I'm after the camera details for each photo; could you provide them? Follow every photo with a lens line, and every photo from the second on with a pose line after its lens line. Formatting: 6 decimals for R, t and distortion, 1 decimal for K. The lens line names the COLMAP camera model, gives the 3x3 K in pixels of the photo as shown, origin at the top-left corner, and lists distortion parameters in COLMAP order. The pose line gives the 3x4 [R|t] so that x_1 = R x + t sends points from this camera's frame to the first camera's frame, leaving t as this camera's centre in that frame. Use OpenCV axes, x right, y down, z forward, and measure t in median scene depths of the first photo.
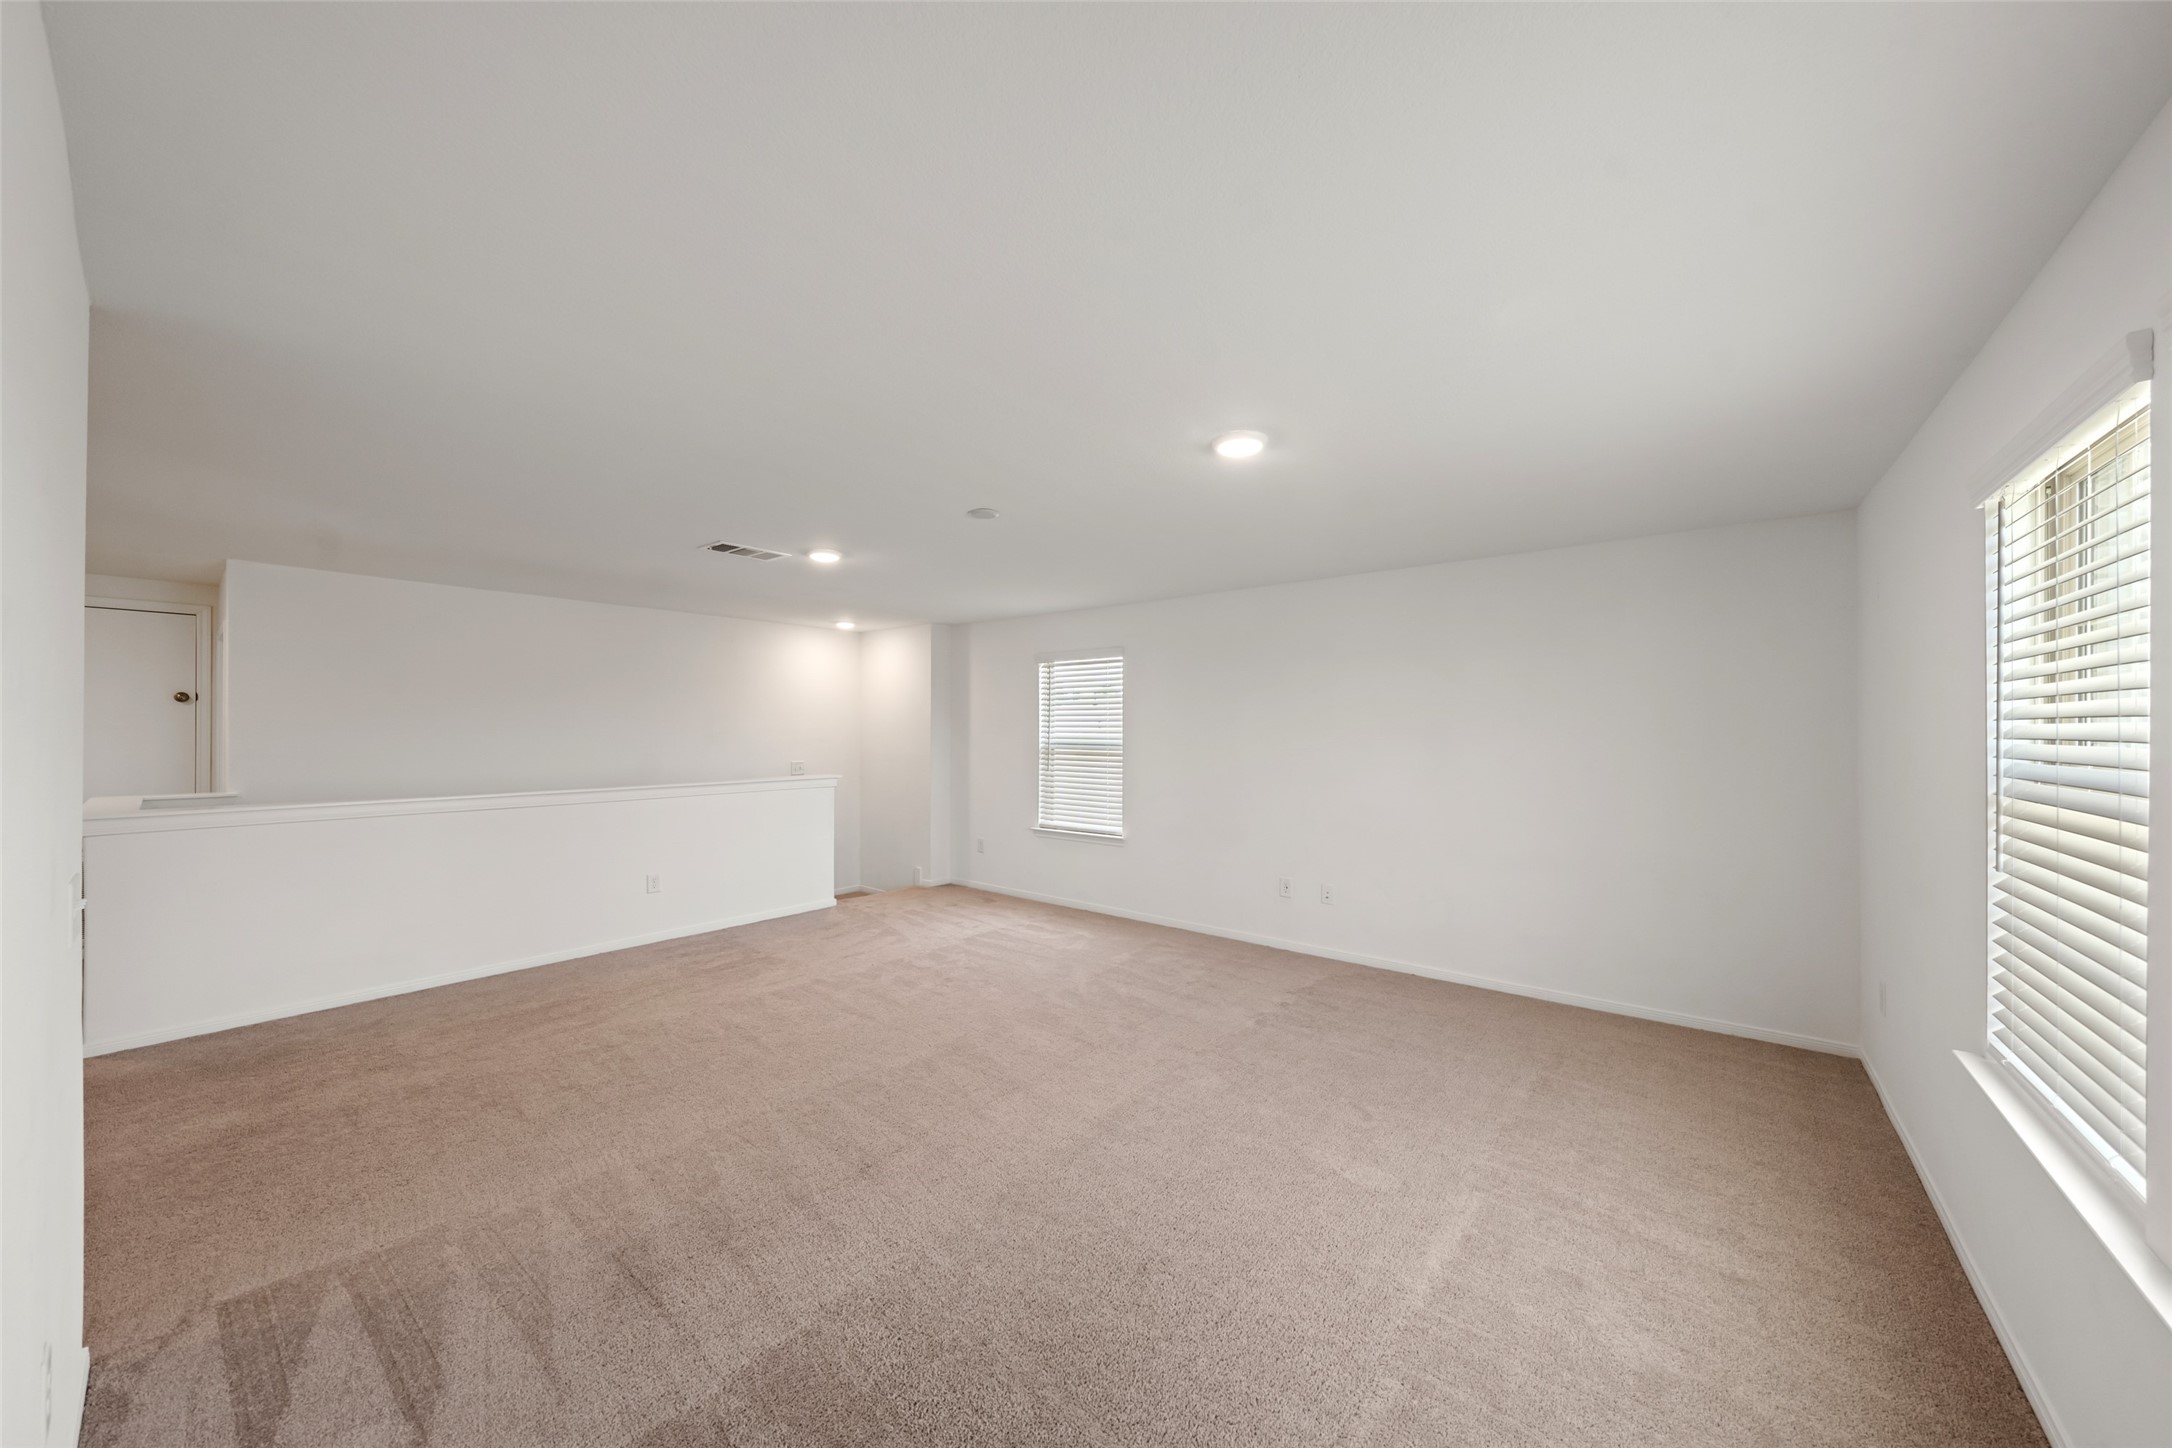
lens RADIAL K [[750.9, 0, 1088.8], [0, 750.9, 727.6], [0, 0, 1]] dist [-0.003001, 0.000409]
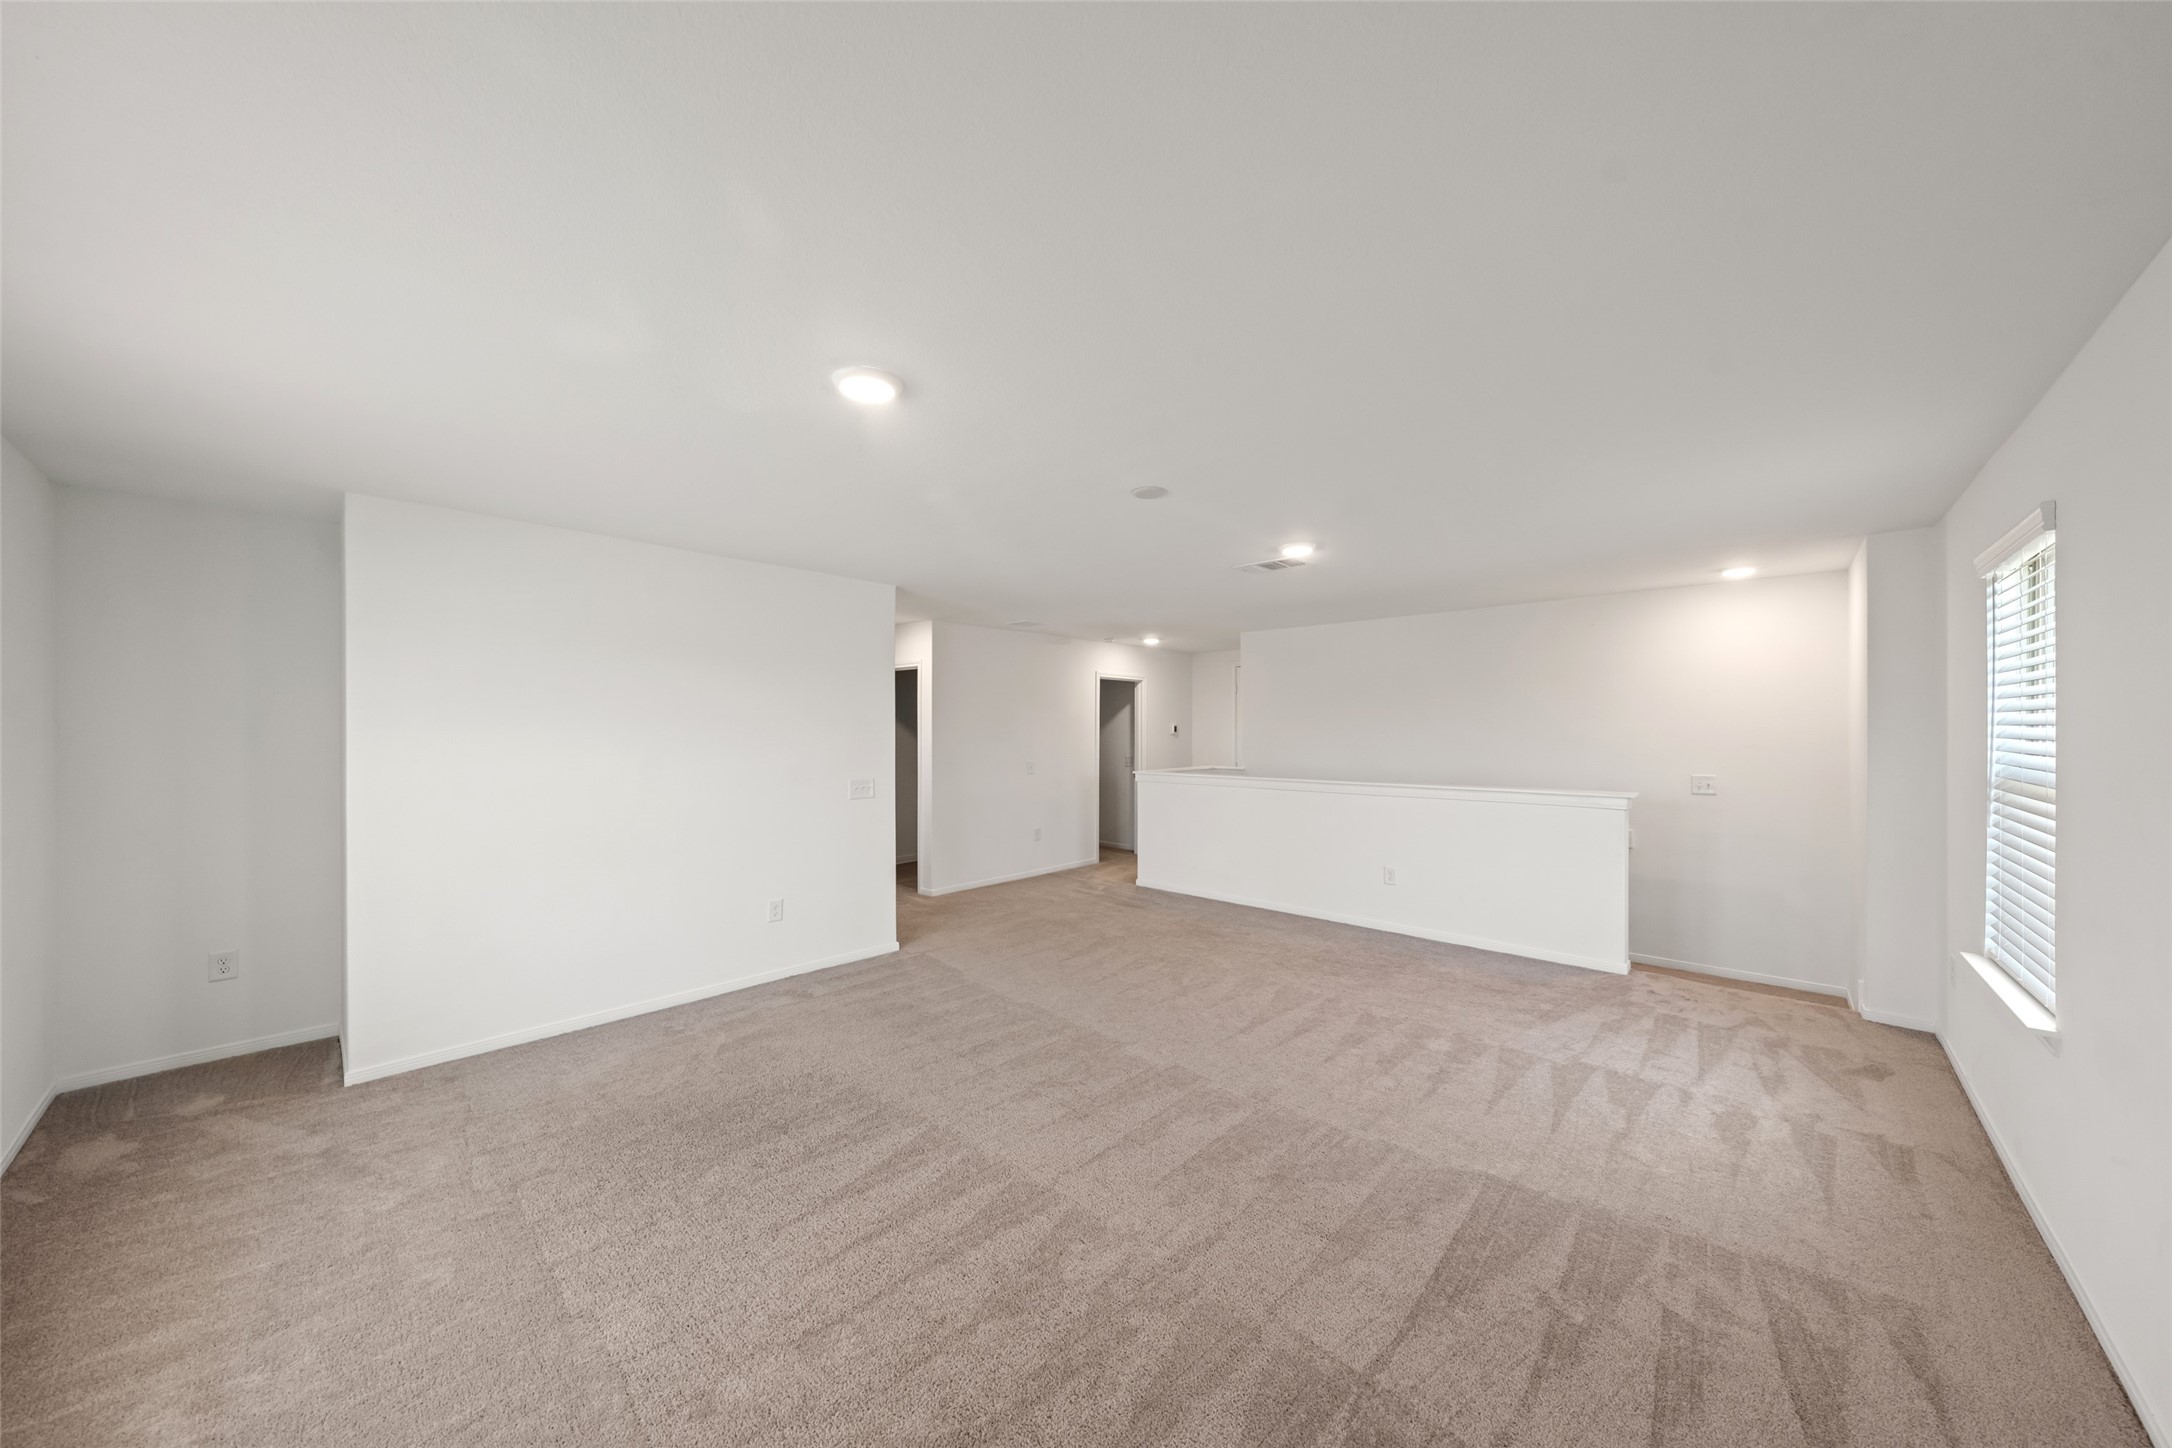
lens RADIAL K [[750.9, 0, 1090.8], [0, 750.9, 730.6], [0, 0, 1]] dist [-0.003001, 0.000409]
pose [[-0.078731, -0.001233, -0.996895, 0.487787], [0.003768, 0.999992, -0.001535, 0.003386], [0.996889, -0.003878, -0.078726, 0.638813]]
